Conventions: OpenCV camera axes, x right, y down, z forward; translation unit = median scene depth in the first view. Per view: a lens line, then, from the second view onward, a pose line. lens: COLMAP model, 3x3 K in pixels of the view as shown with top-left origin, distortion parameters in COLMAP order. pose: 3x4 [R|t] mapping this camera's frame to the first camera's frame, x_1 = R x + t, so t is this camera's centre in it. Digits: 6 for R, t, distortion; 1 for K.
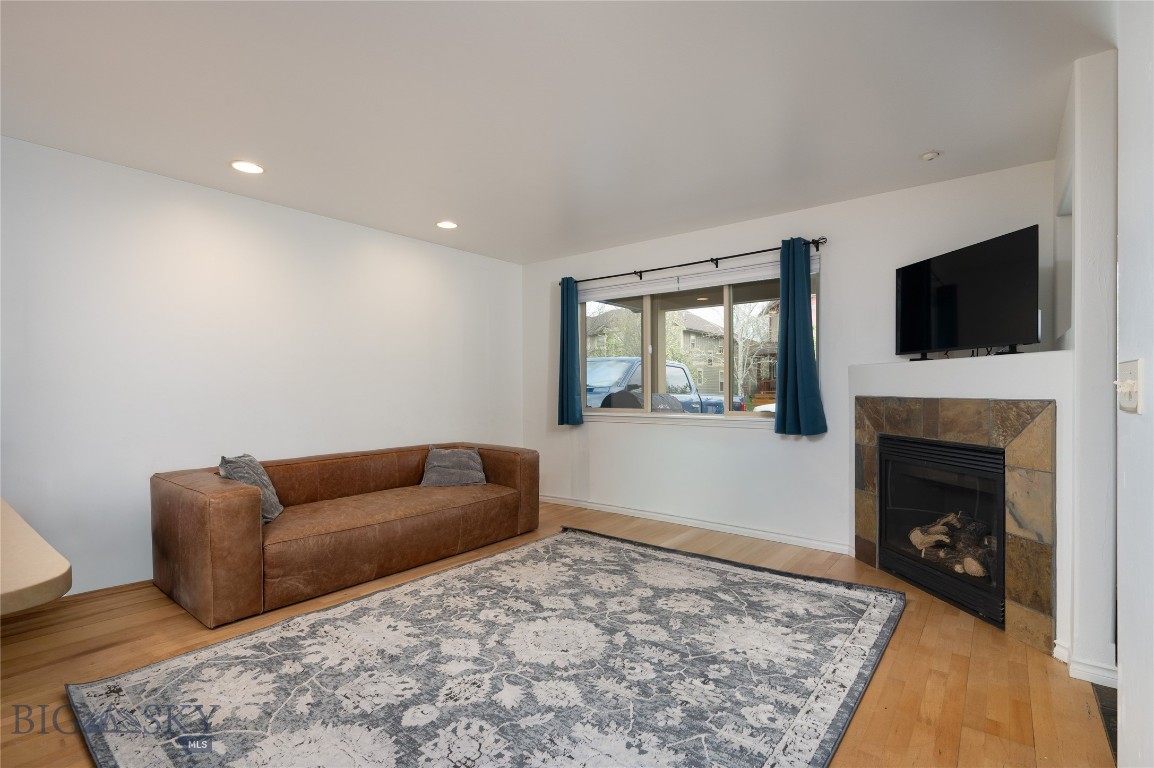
lens RADIAL K [[537.7, 0, 578.9], [0, 537.7, 392.4], [0, 0, 1]] dist [0.000043, -0.000322]
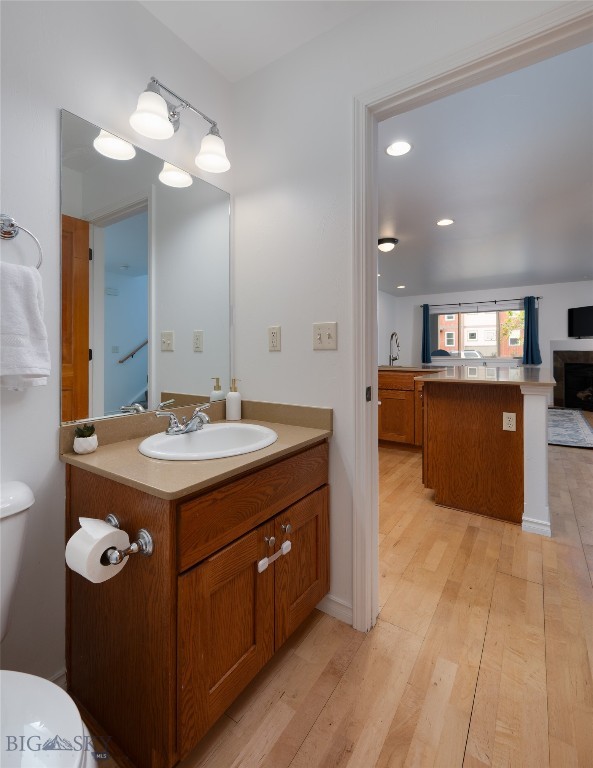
lens RADIAL K [[353.3, 0, 299.2], [0, 353.3, 348.5], [0, 0, 1]] dist [-0.000653, -0.000161]
pose [[0.996652, 0.002937, 0.081702, -1.314418], [-0.001586, 0.999861, -0.016602, 0.037358], [-0.081740, 0.016416, 0.996519, -1.041311]]
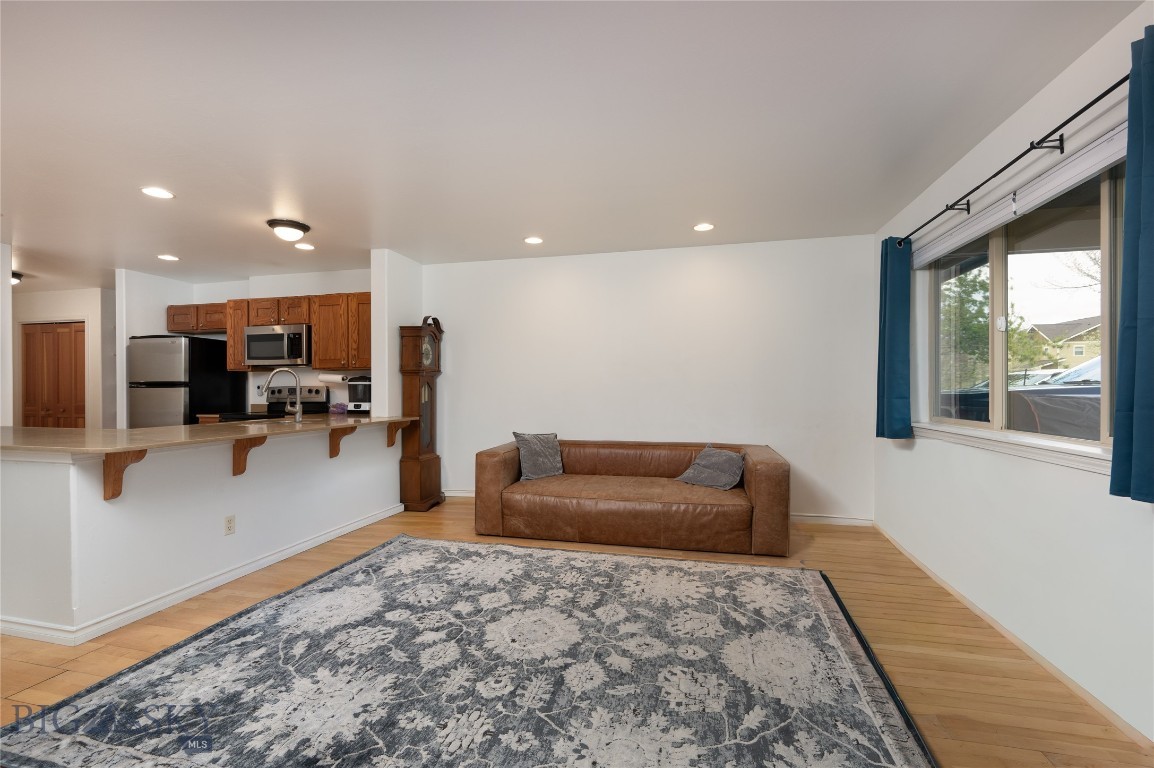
lens RADIAL K [[493.1, 0, 576.5], [0, 493.1, 392.0], [0, 0, 1]] dist [0.000493, 0.000042]
pose [[0.417881, 0.008272, -0.908464, 0.732582], [-0.006147, 0.999961, 0.006278, -0.006272], [0.908481, 0.002961, 0.417916, 0.585302]]
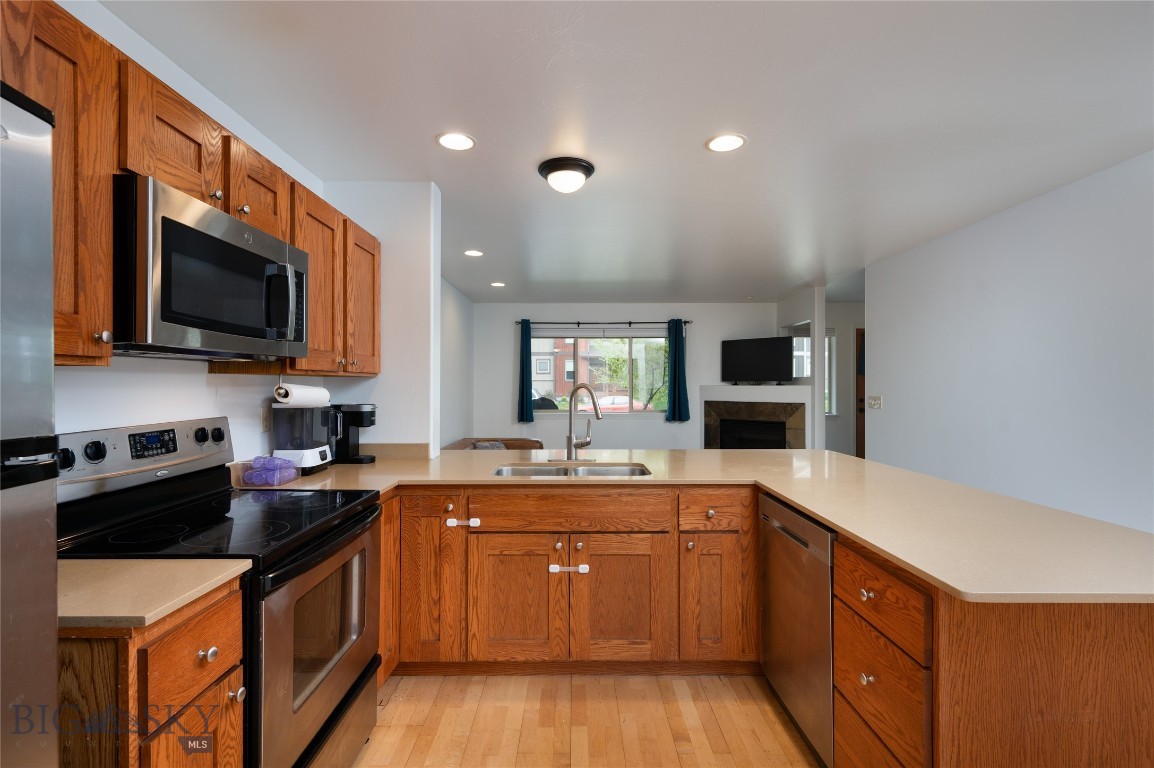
lens RADIAL K [[527.0, 0, 571.9], [0, 527.0, 384.8], [0, 0, 1]] dist [0.002735, 0.000144]
pose [[0.785943, 0.004328, 0.618284, -1.403944], [0.000654, 0.999969, -0.007832, -0.047906], [-0.618299, 0.006560, 0.785915, -0.322852]]
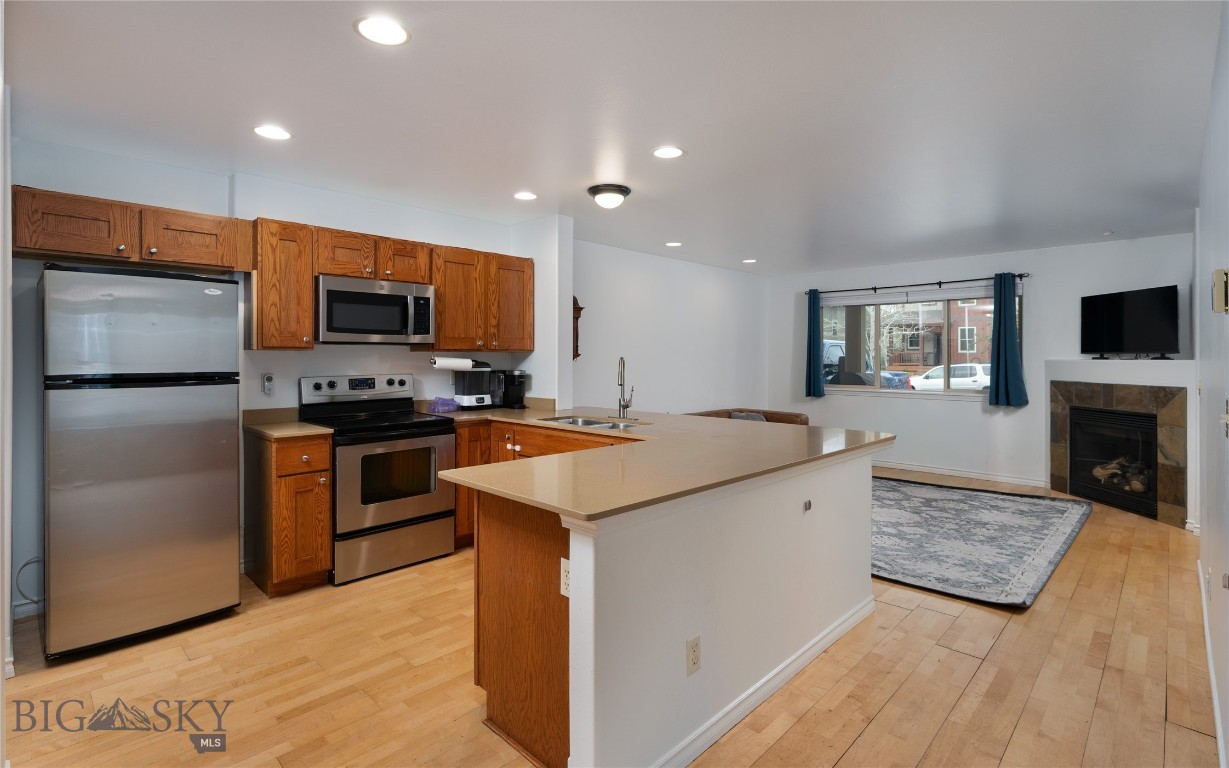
lens RADIAL K [[575.9, 0, 613.1], [0, 575.9, 356.2], [0, 0, 1]] dist [0.000034, 0.000277]
pose [[0.994621, 0.006330, -0.103388, -0.668732], [-0.007179, 0.999944, -0.007839, -0.049150], [0.103332, 0.008539, 0.994610, -0.904959]]
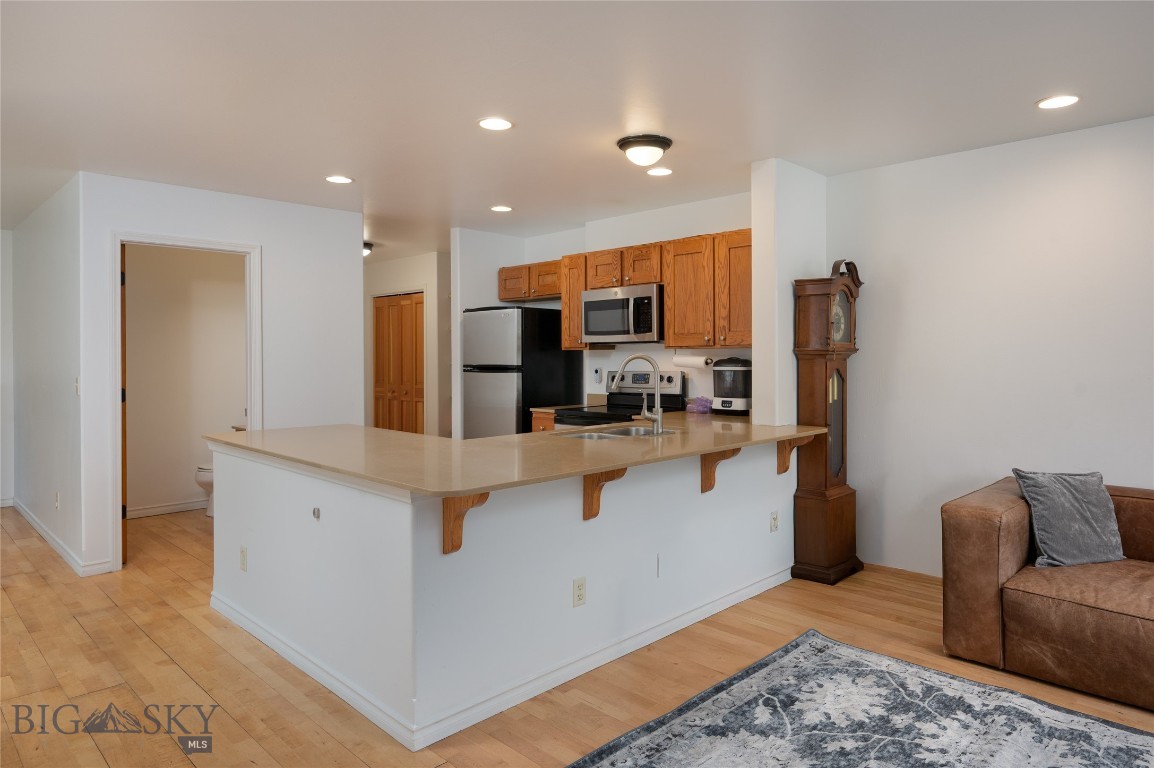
lens RADIAL K [[710.3, 0, 615.5], [0, 710.3, 357.7], [0, 0, 1]] dist [-0.001545, -0.000402]
pose [[-0.088637, 0.007920, -0.996032, 0.495547], [-0.002175, 0.999964, 0.008145, -0.060945], [0.996062, 0.002888, -0.088617, 0.498353]]
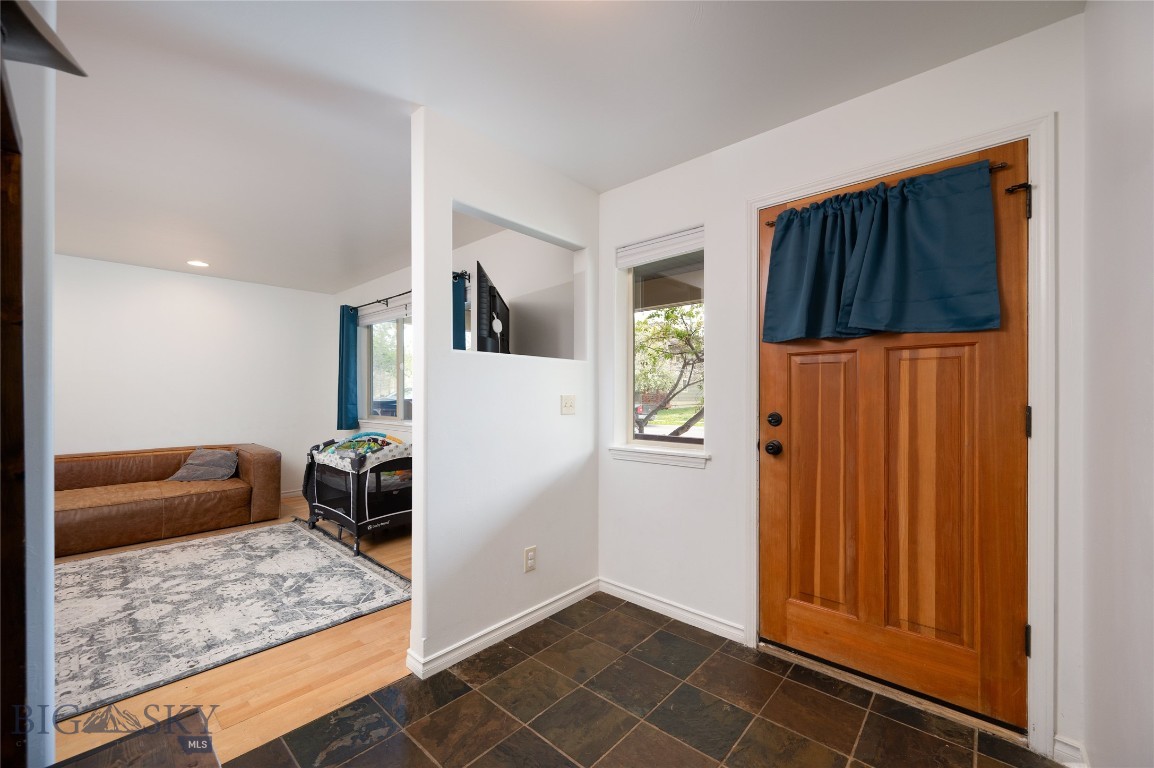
lens RADIAL K [[460.8, 0, 579.0], [0, 460.8, 394.6], [0, 0, 1]] dist [-0.000416, 0.000093]
pose [[0.997533, 0.003562, -0.070104, 0.993760], [-0.003936, 0.999979, -0.005198, -0.022171], [0.070084, 0.005461, 0.997526, 0.053665]]
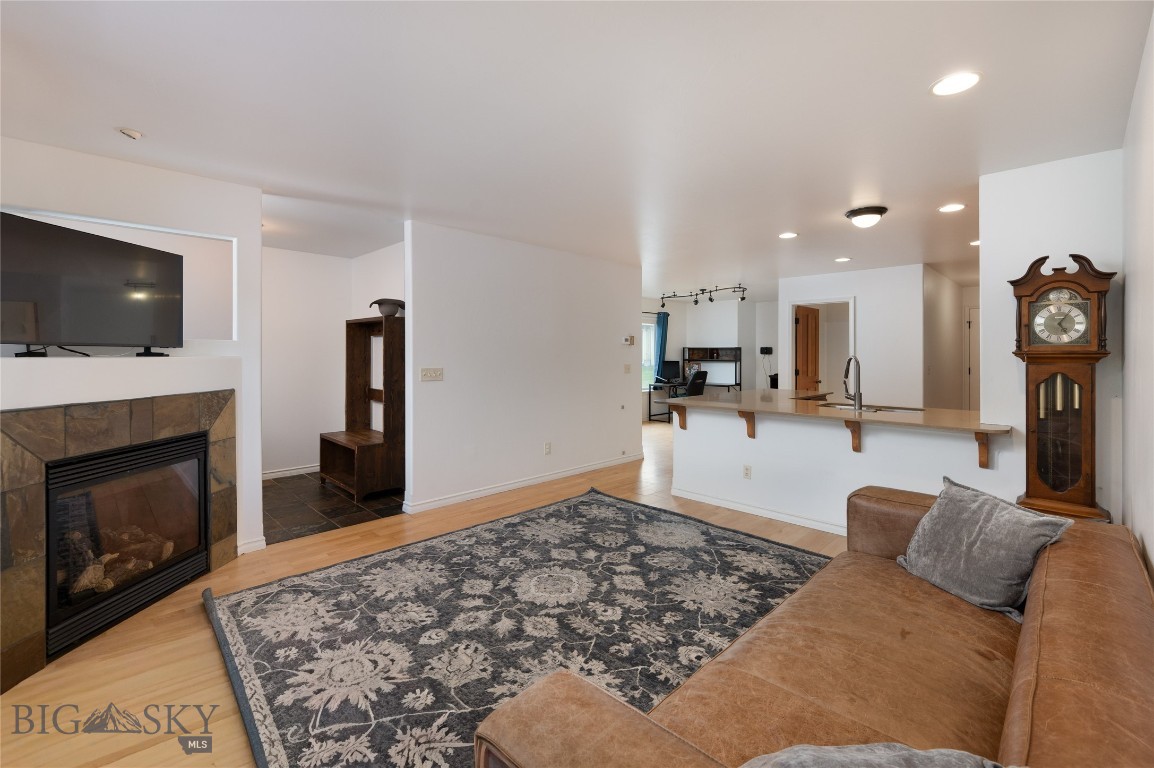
lens RADIAL K [[491.4, 0, 606.8], [0, 491.4, 353.1], [0, 0, 1]] dist [-0.000115, 0.000002]
pose [[-0.996407, 0.000938, 0.084689, -0.225265], [0.001322, 0.999989, 0.004481, -0.073511], [-0.084684, 0.004577, -0.996397, 1.834291]]
